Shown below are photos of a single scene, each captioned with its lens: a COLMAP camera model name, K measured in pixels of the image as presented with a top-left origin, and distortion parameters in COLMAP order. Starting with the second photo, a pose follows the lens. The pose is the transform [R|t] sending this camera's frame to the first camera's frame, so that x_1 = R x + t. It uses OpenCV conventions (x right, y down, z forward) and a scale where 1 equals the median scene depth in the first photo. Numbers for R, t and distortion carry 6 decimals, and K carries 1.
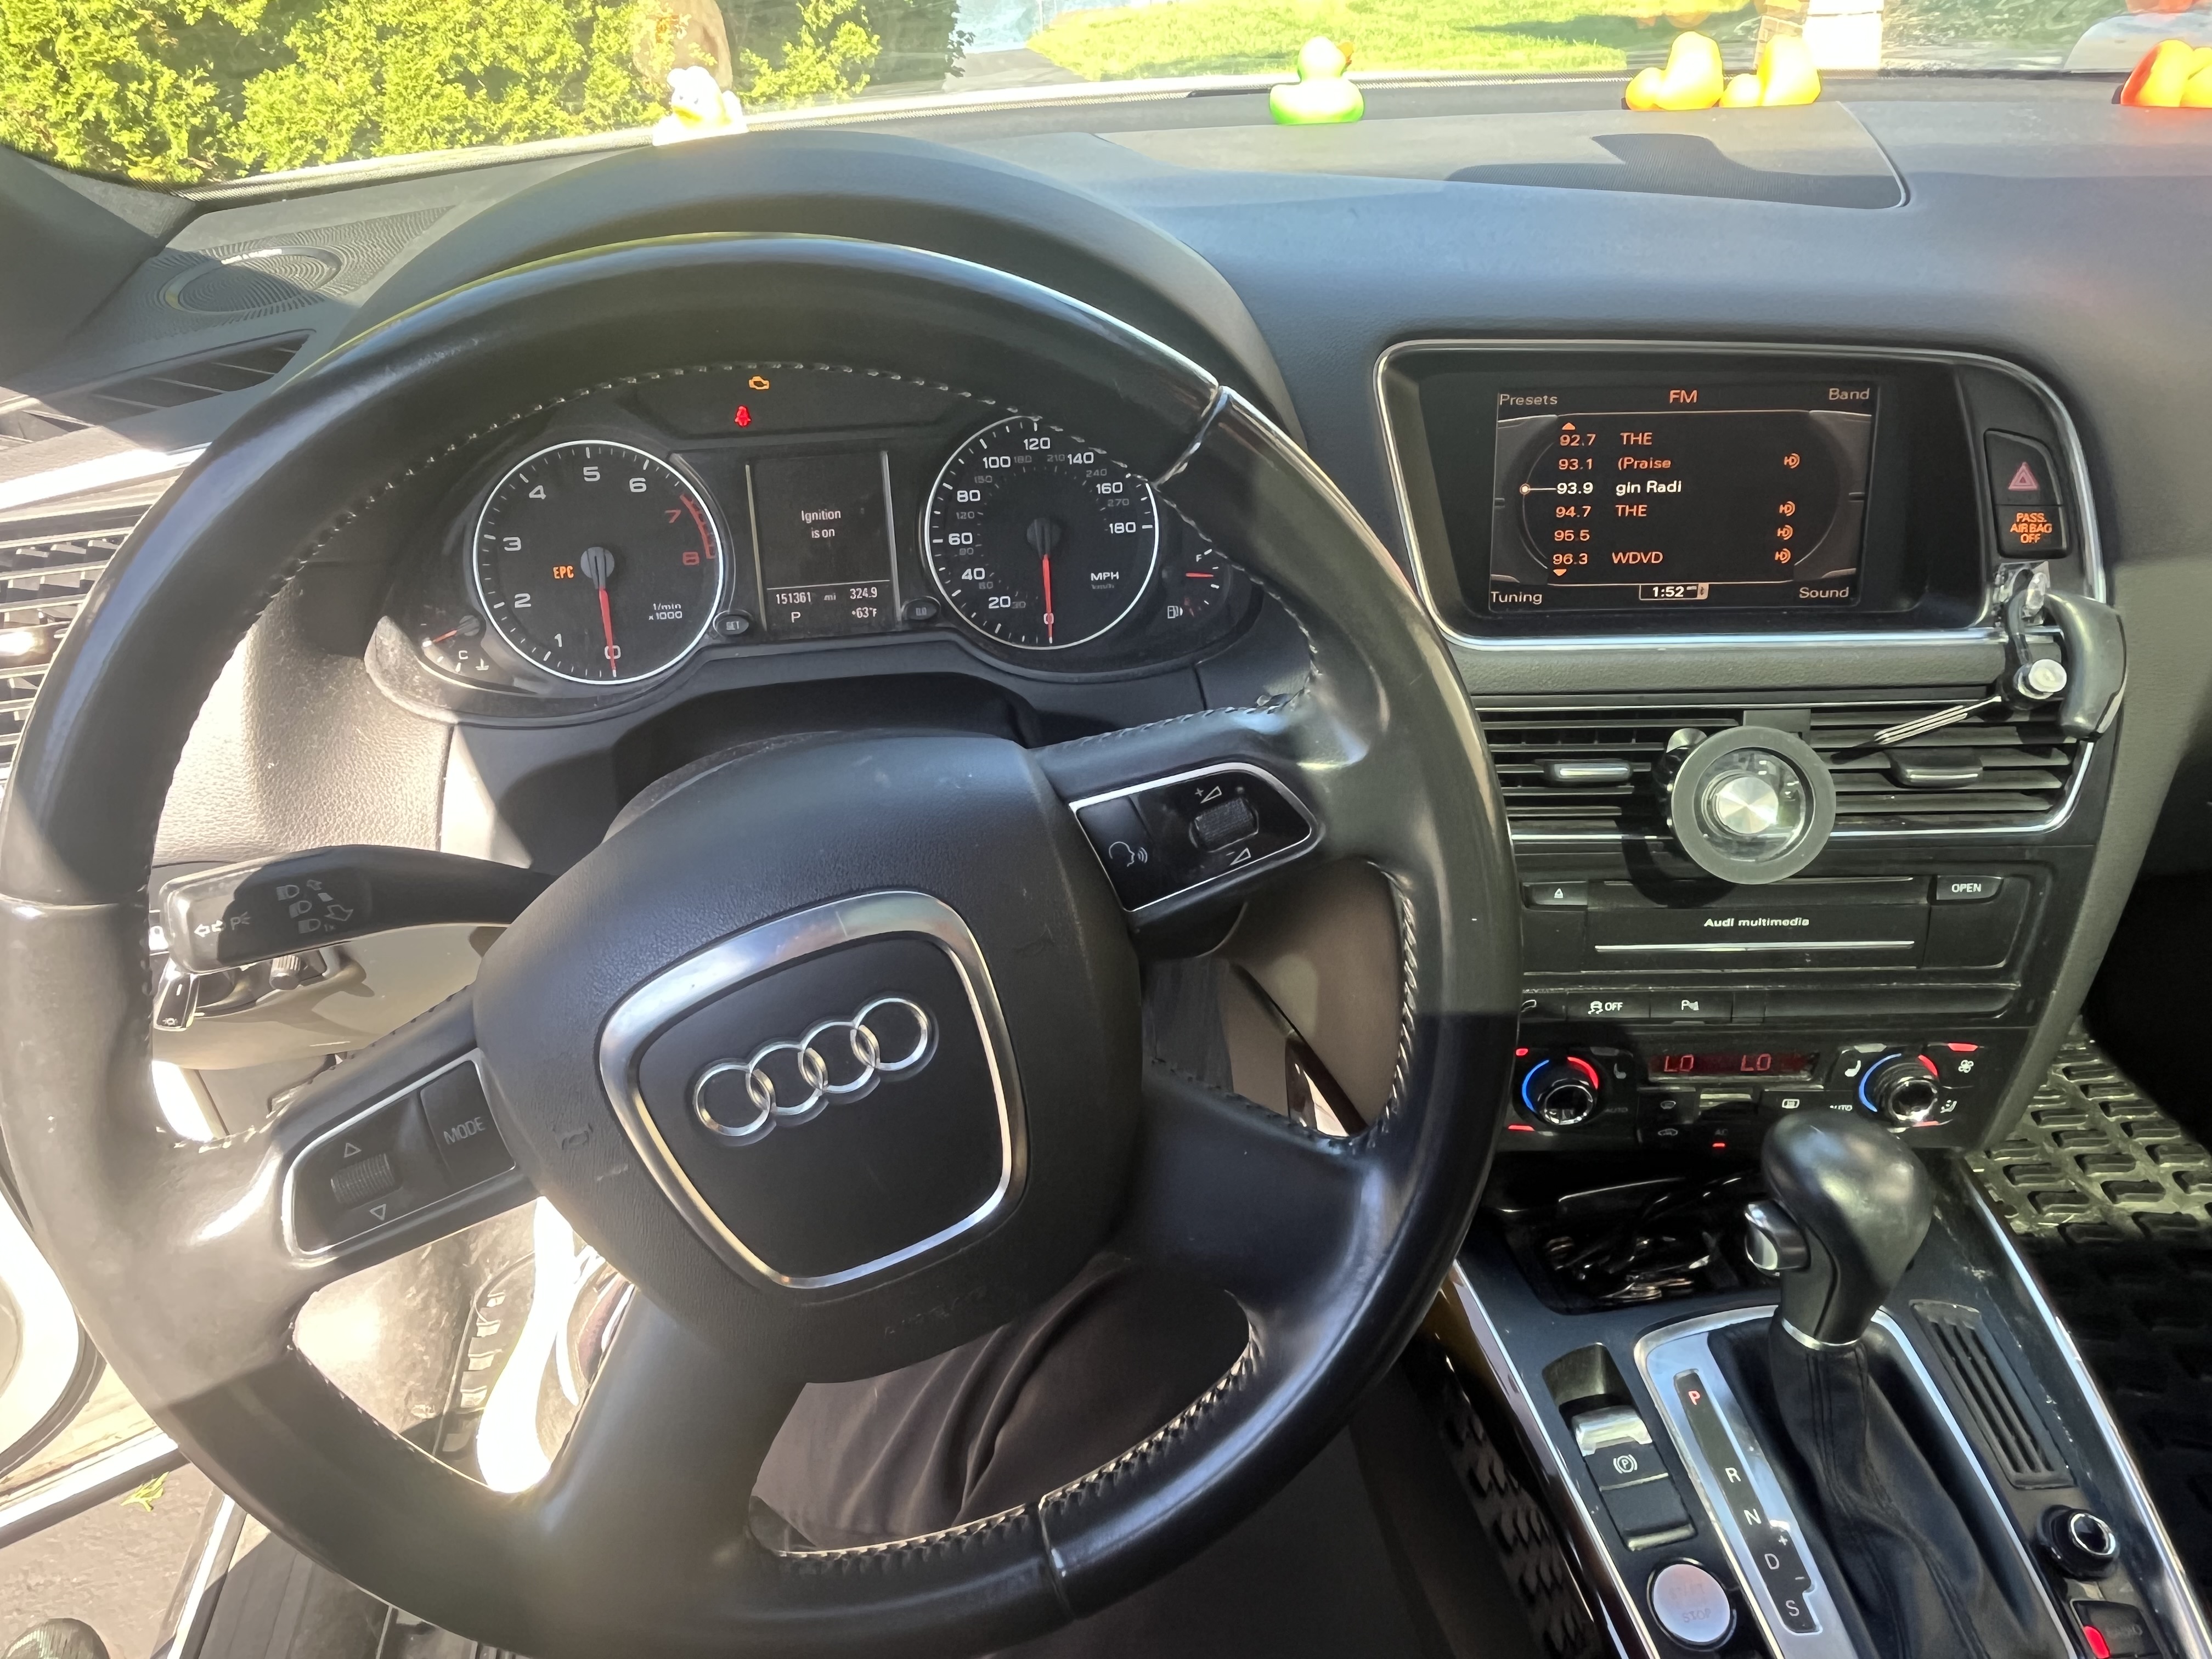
lens RADIAL K [[1385.9, 0, 1106.0], [0, 1385.9, 829.5], [0, 0, 1]] dist [-0.001610, -0.001205]
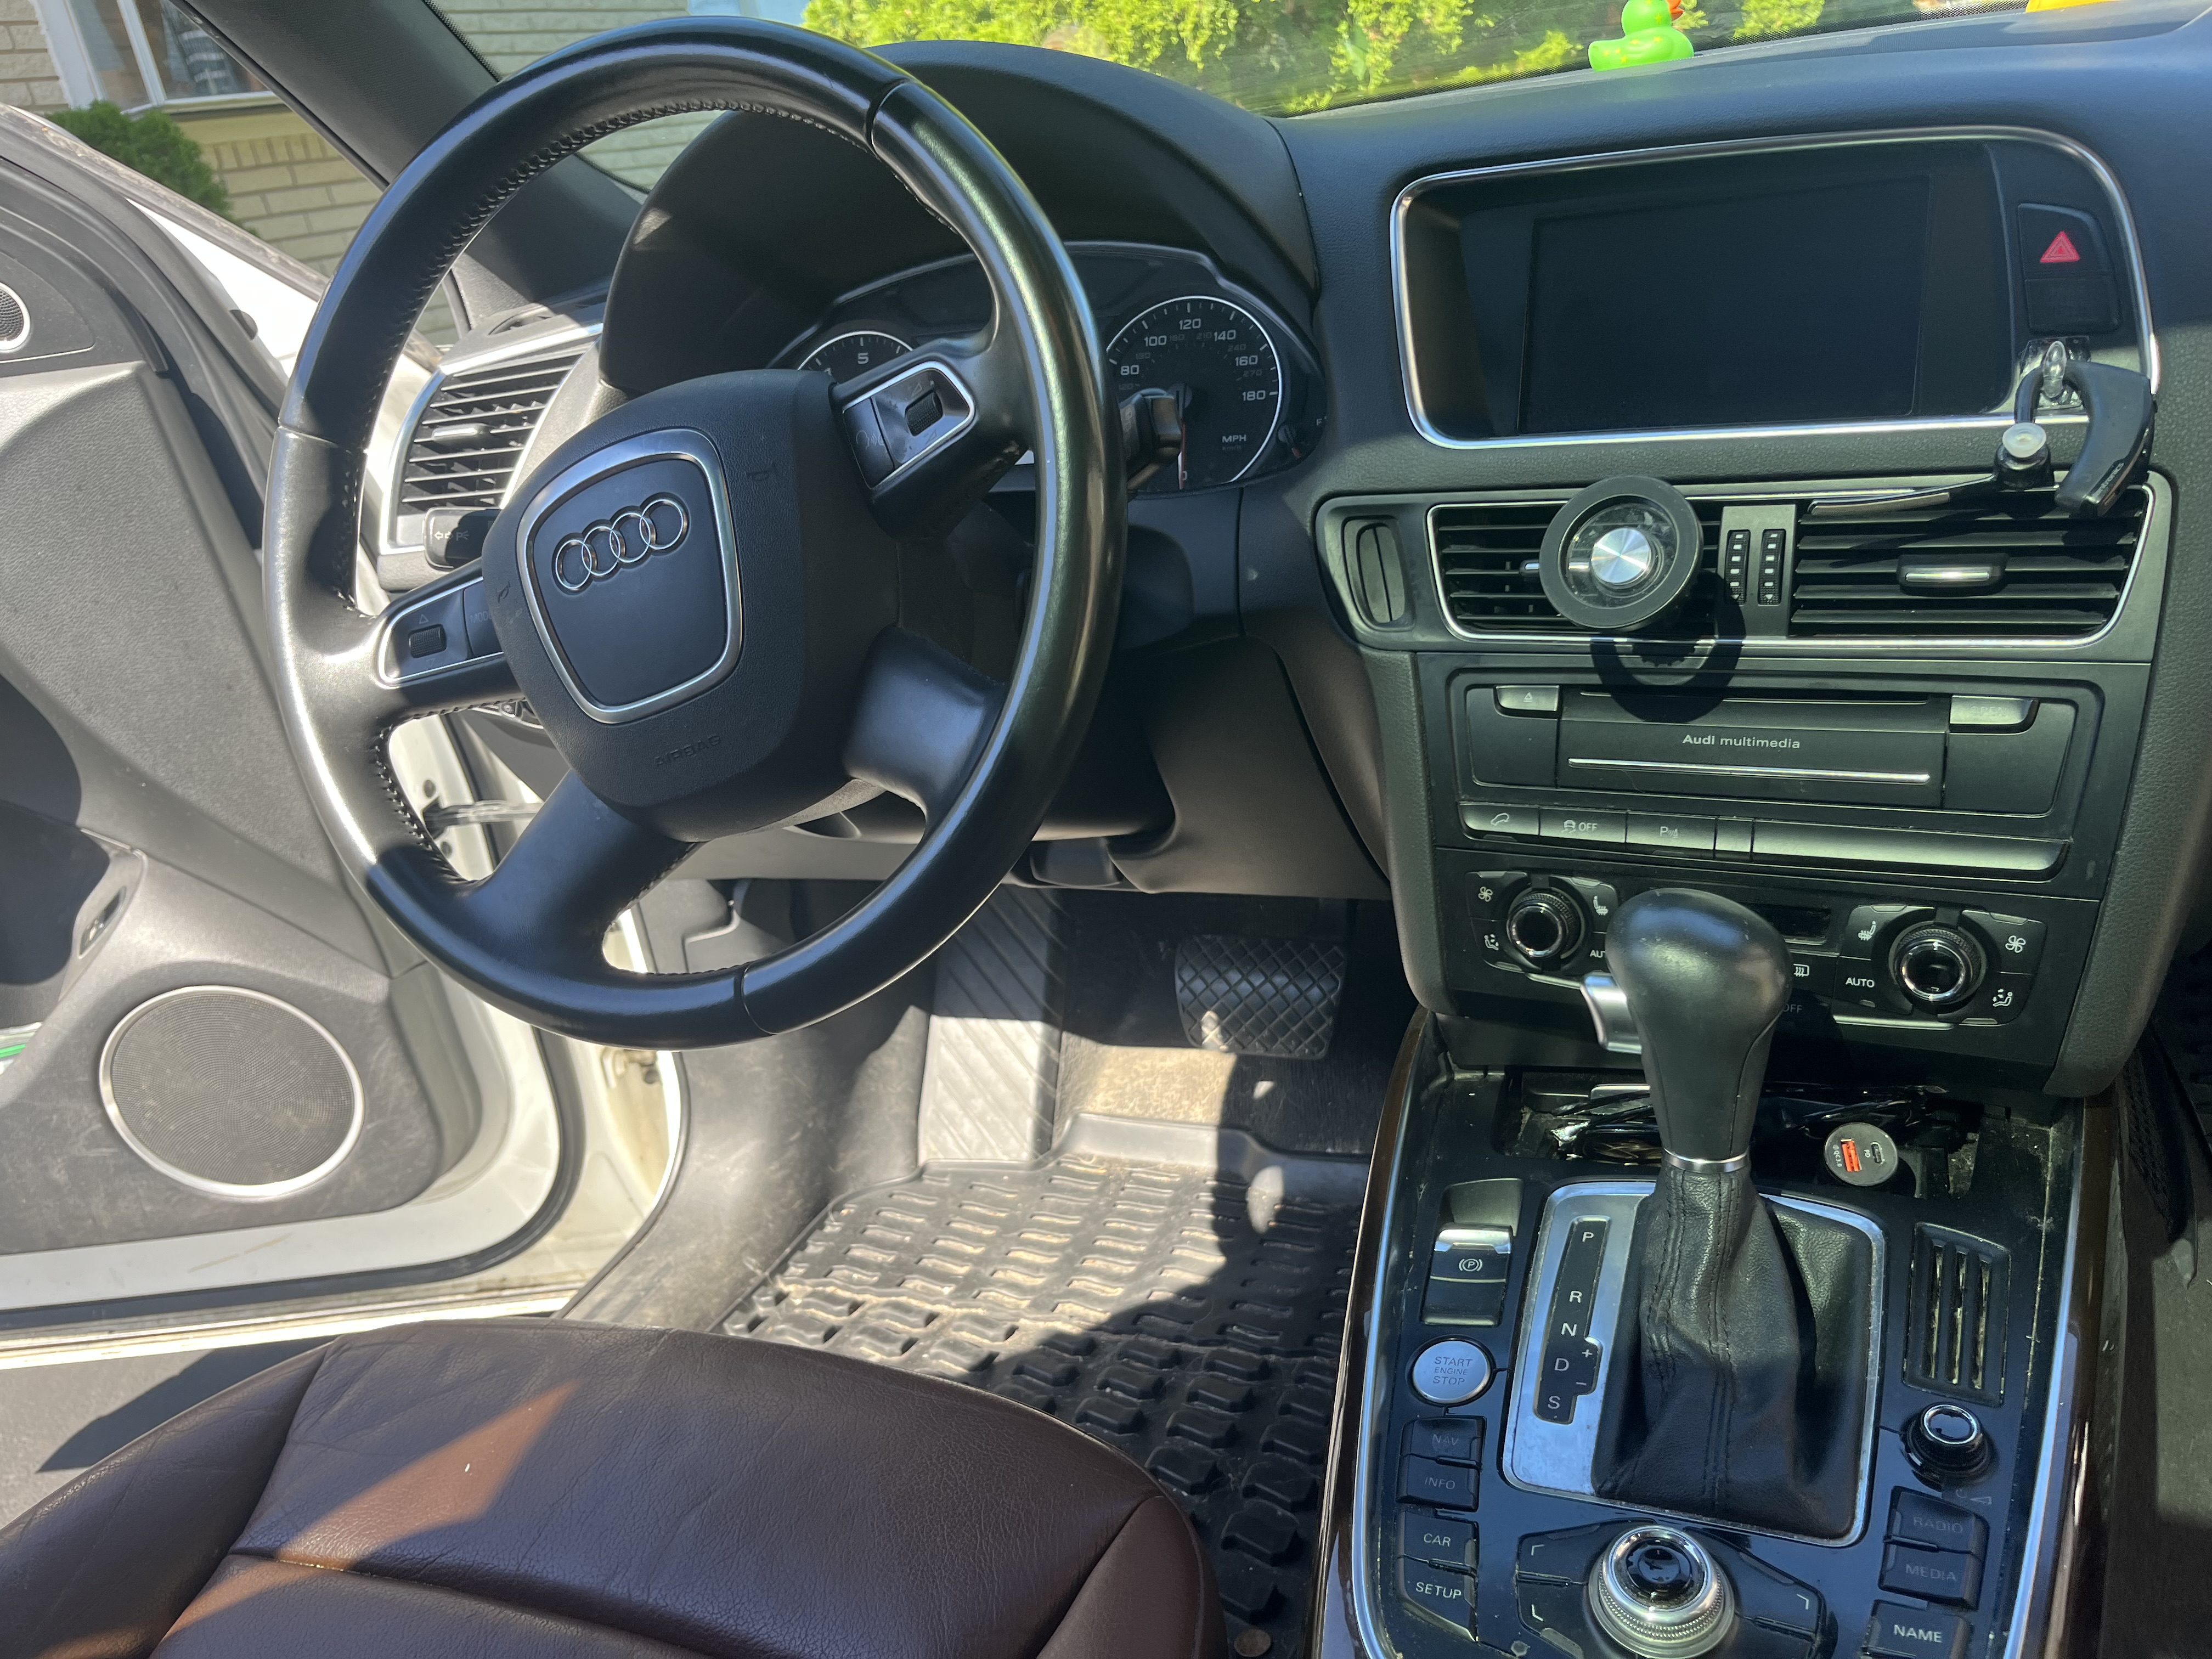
lens RADIAL K [[1594.5, 0, 1106.0], [0, 1594.5, 829.5], [0, 0, 1]] dist [0.003713, 0.002211]
pose [[0.870415, 0.101087, -0.481829, 0.620468], [-0.180336, 0.976137, -0.120980, 0.329169], [0.458101, 0.192194, 0.867874, -0.103283]]
